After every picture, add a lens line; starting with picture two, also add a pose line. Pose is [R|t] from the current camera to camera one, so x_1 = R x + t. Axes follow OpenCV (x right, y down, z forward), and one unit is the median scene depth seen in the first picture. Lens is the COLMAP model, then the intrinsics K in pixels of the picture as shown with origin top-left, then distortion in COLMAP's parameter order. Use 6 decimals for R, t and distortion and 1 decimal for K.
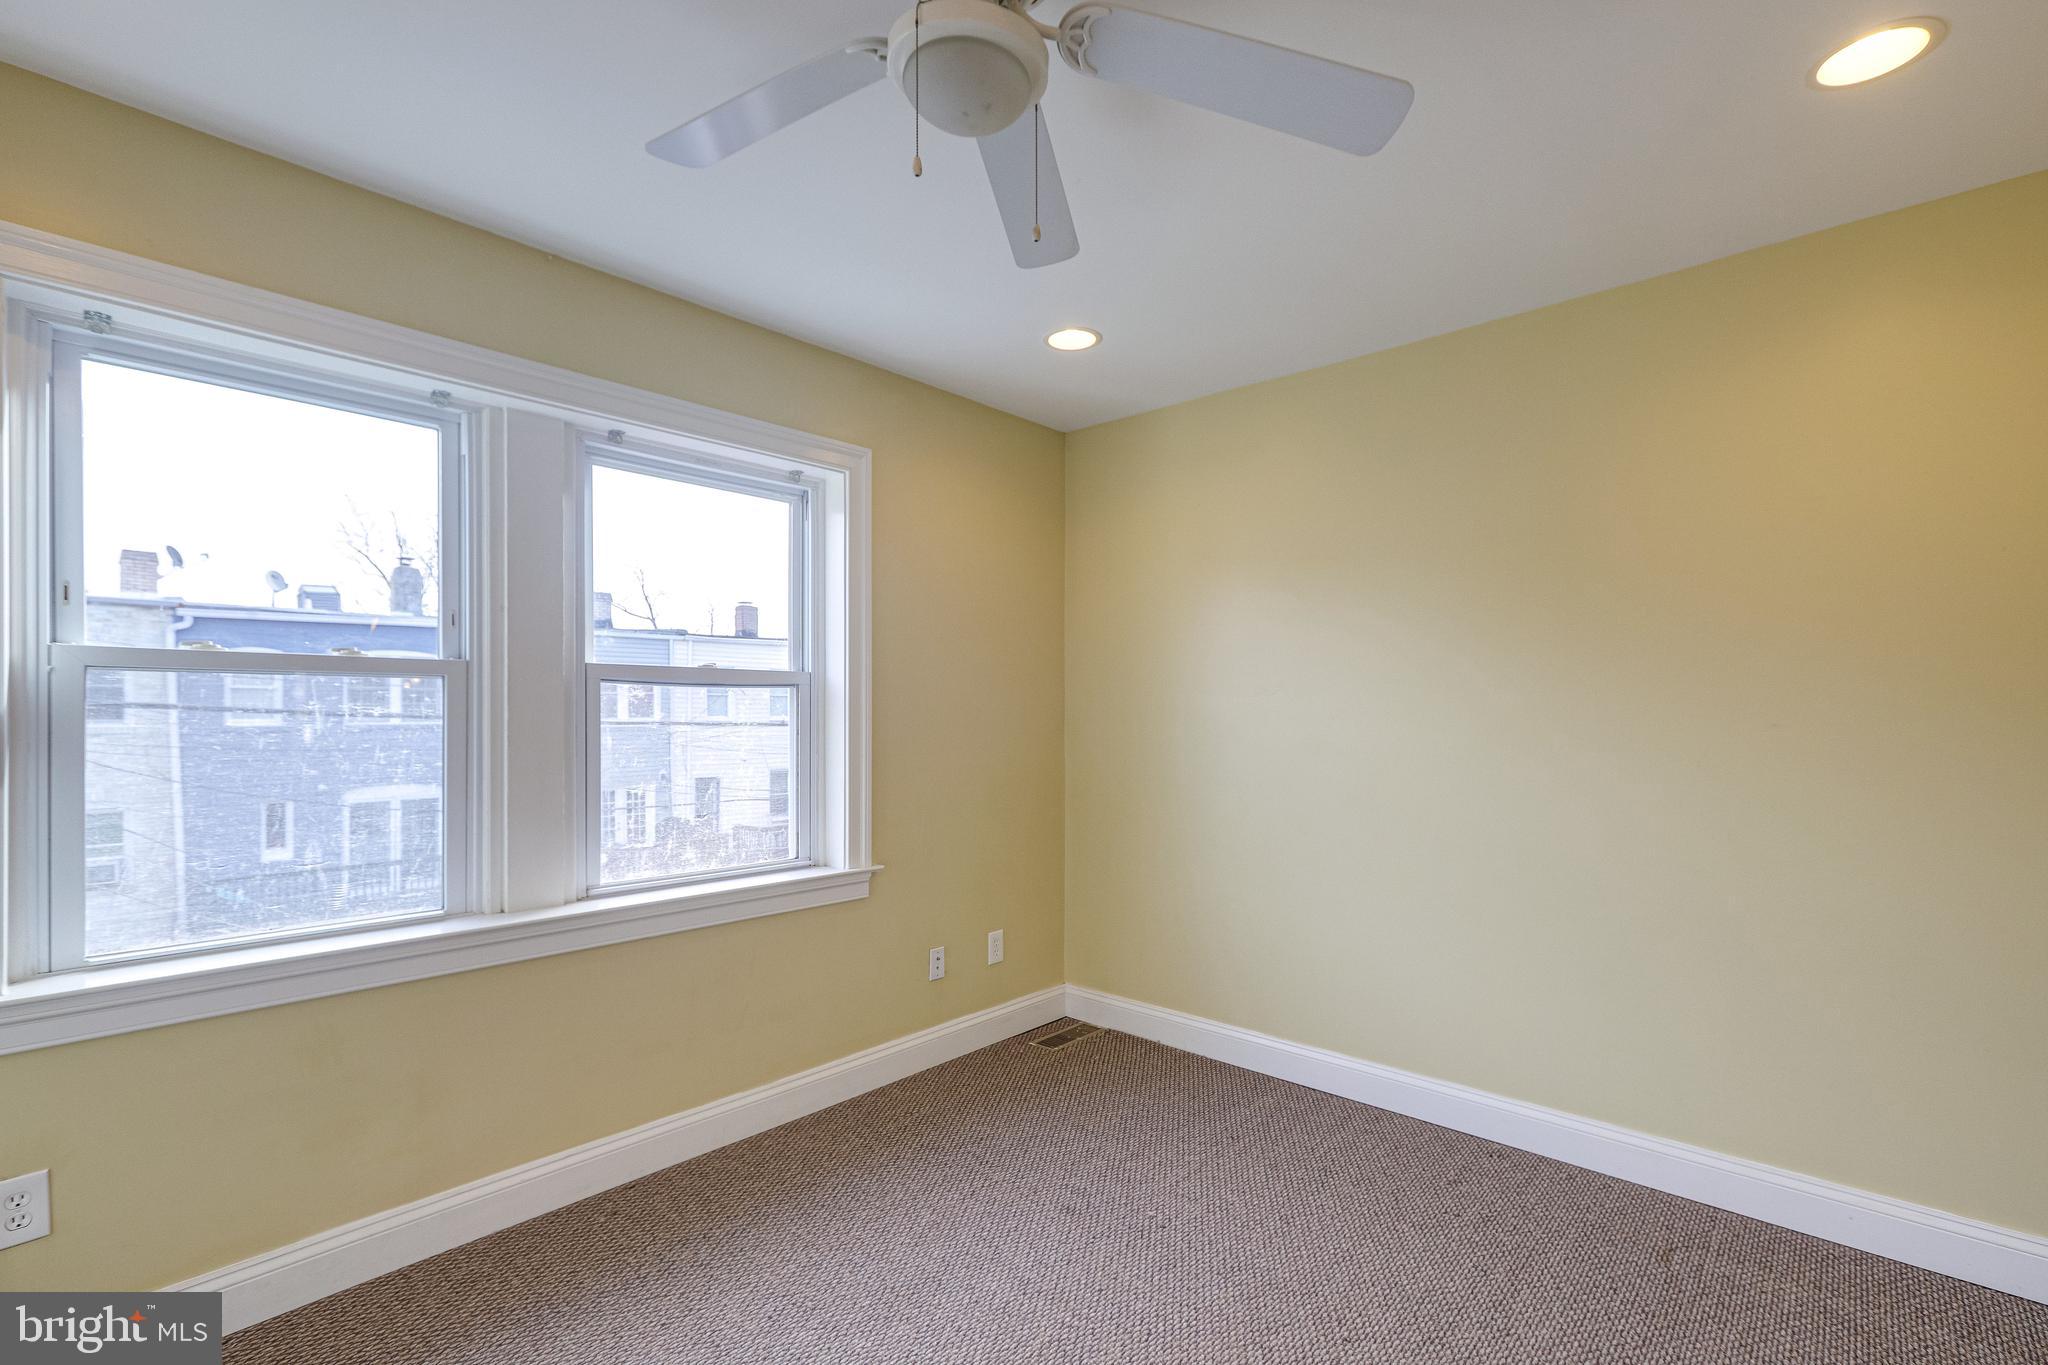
lens RADIAL K [[933.8, 0, 1024.5], [0, 933.8, 702.5], [0, 0, 1]] dist [-0.000904, 0.000955]
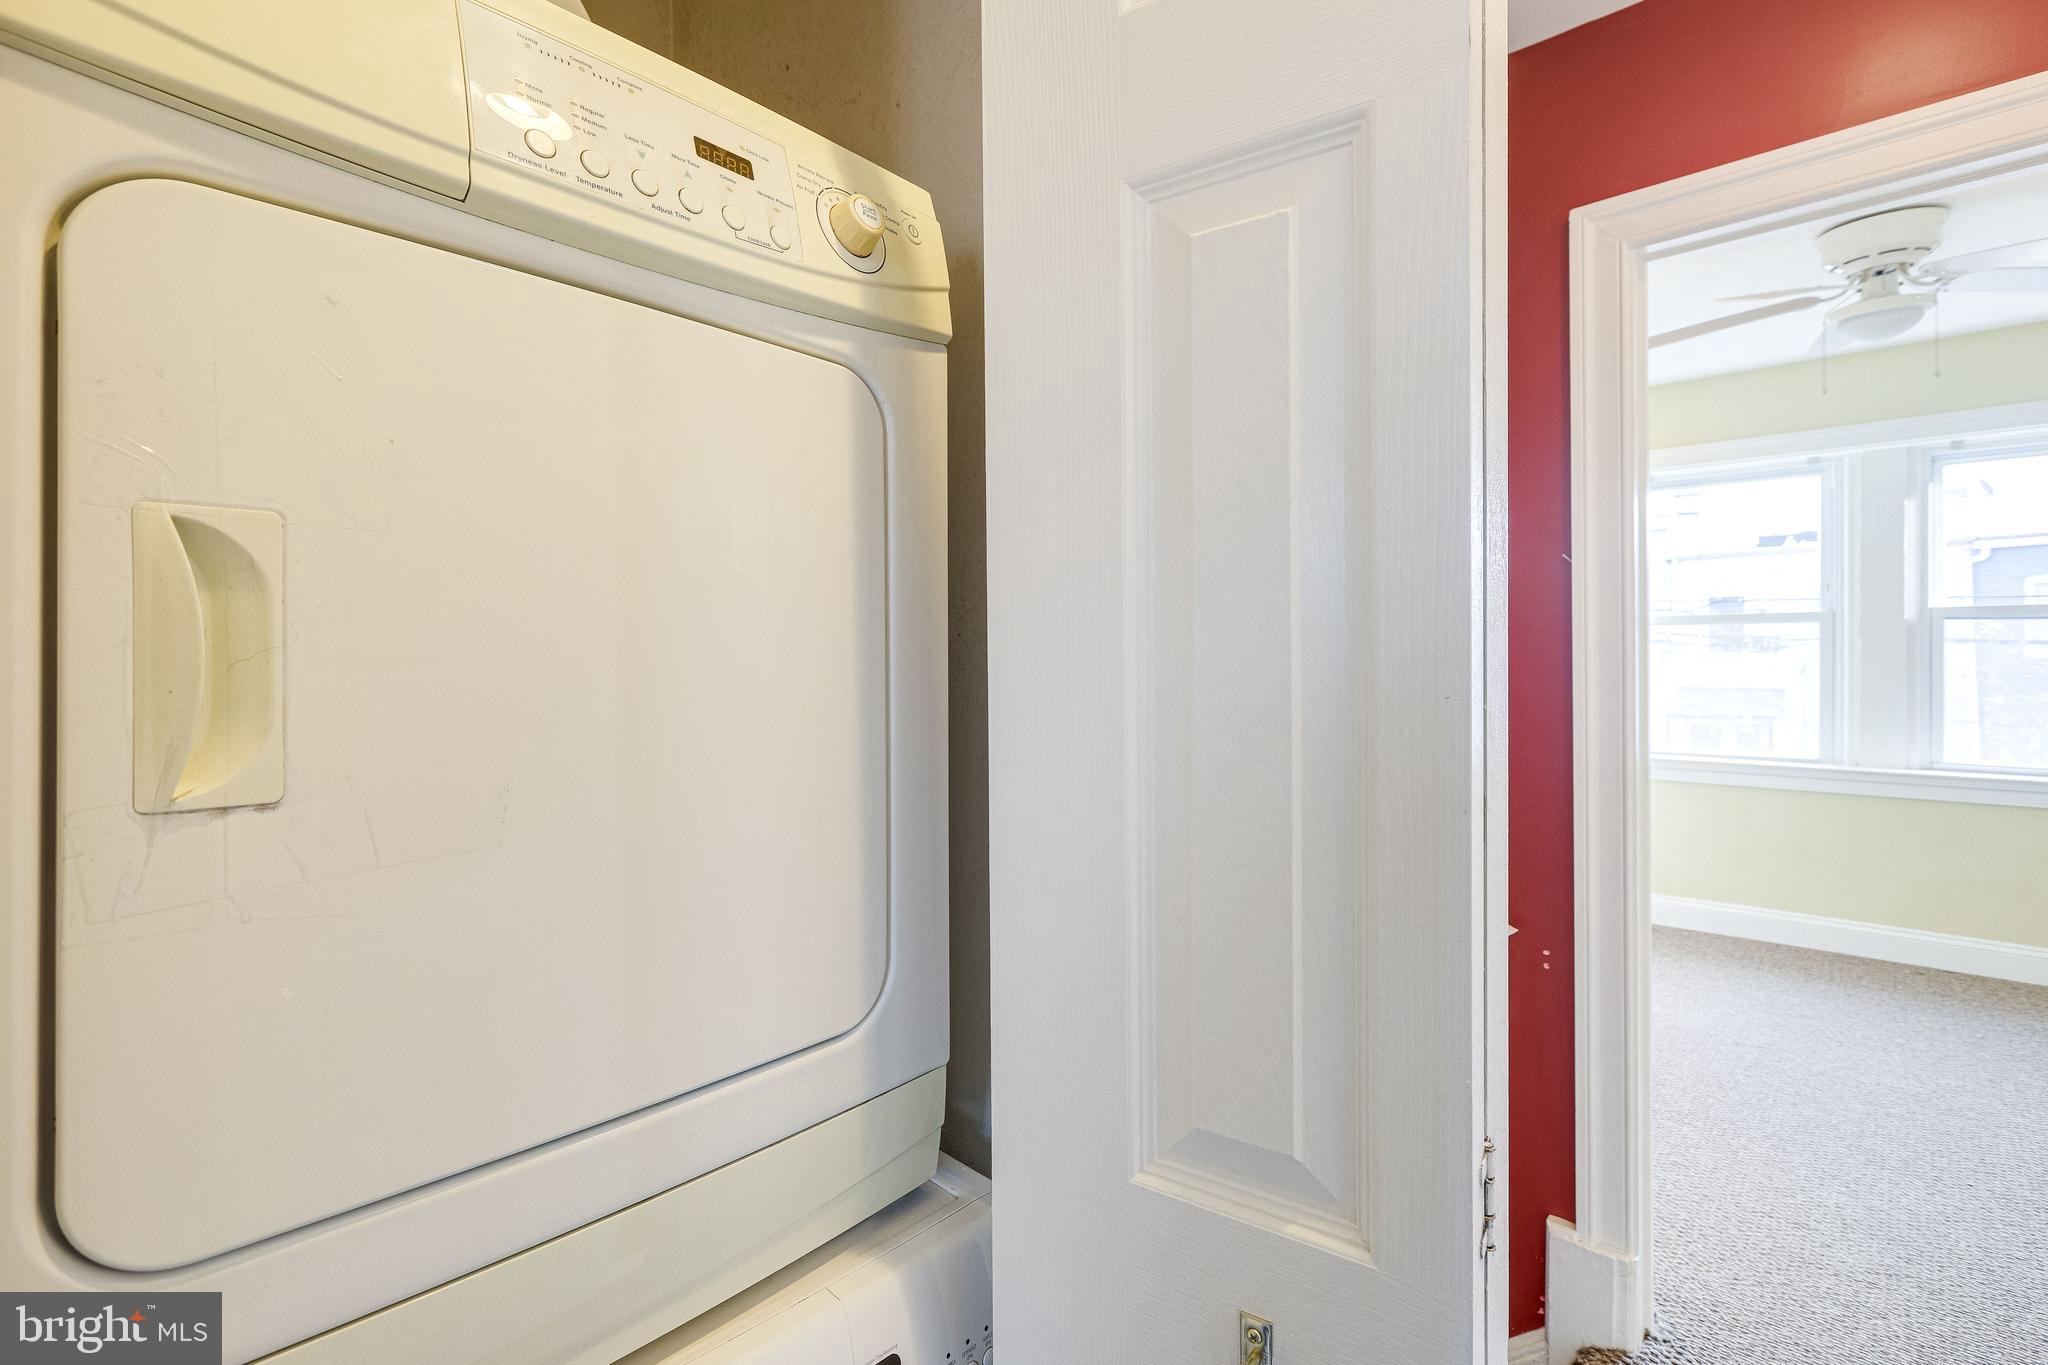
lens RADIAL K [[927.6, 0, 1043.0], [0, 927.6, 665.2], [0, 0, 1]] dist [0.003064, 0.000415]
pose [[0.019355, 0.014906, -0.999702, 0.890340], [0.018455, 0.999713, 0.015264, -0.000791], [0.999642, -0.018745, 0.019074, -0.384377]]
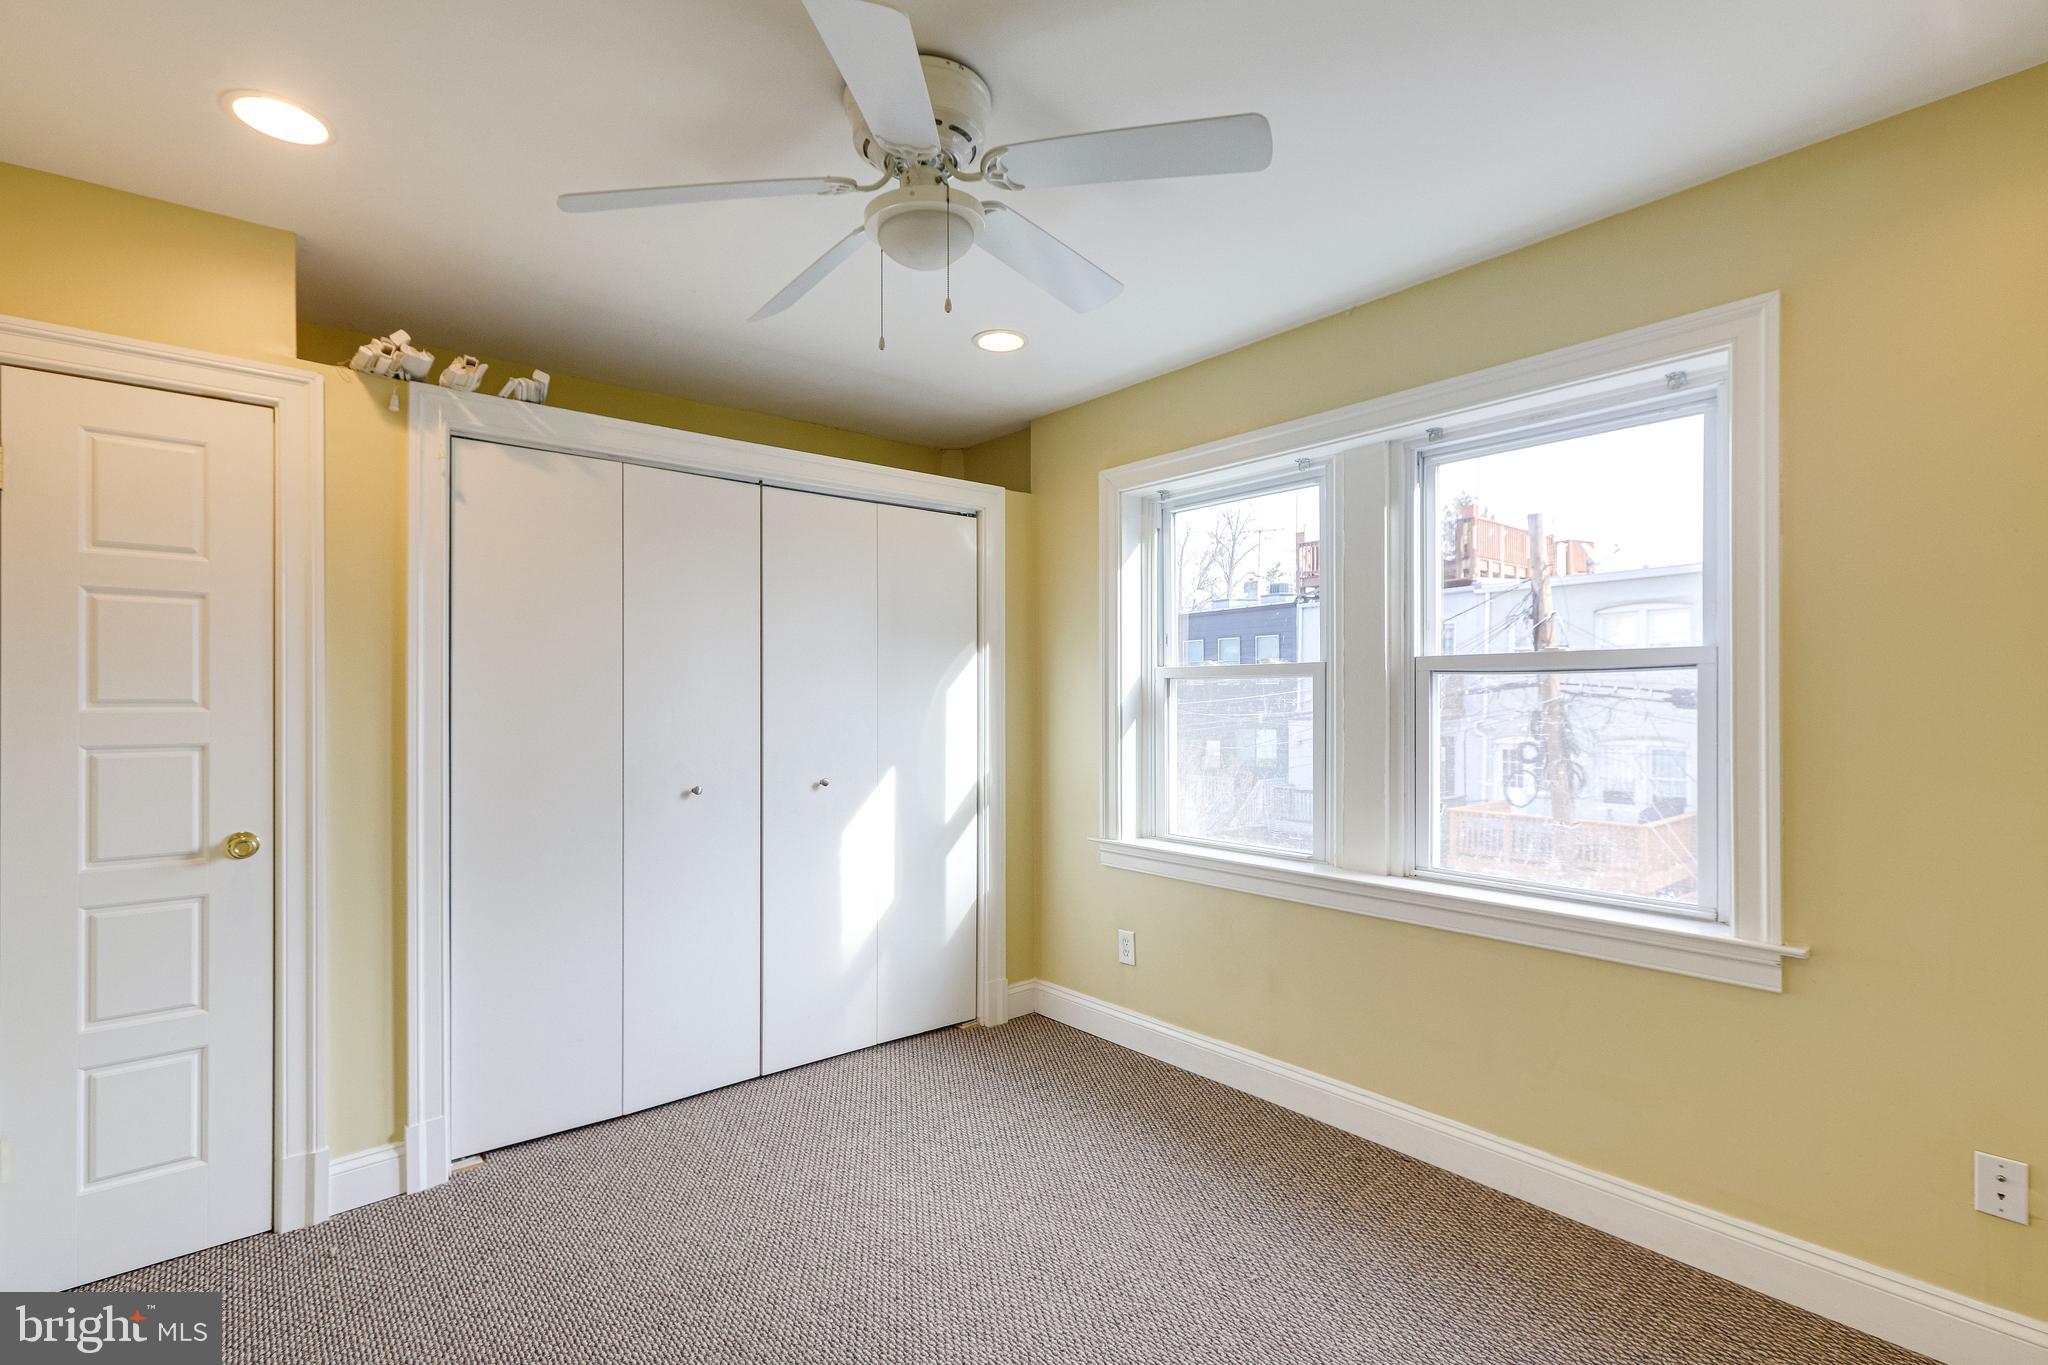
lens RADIAL K [[915.4, 0, 1035.0], [0, 915.4, 686.5], [0, 0, 1]] dist [0.000780, 0.000220]
pose [[-0.118541, -0.017198, -0.992800, 0.579898], [0.010230, 0.999776, -0.018540, 0.006976], [0.992896, -0.012355, -0.118339, 0.643364]]
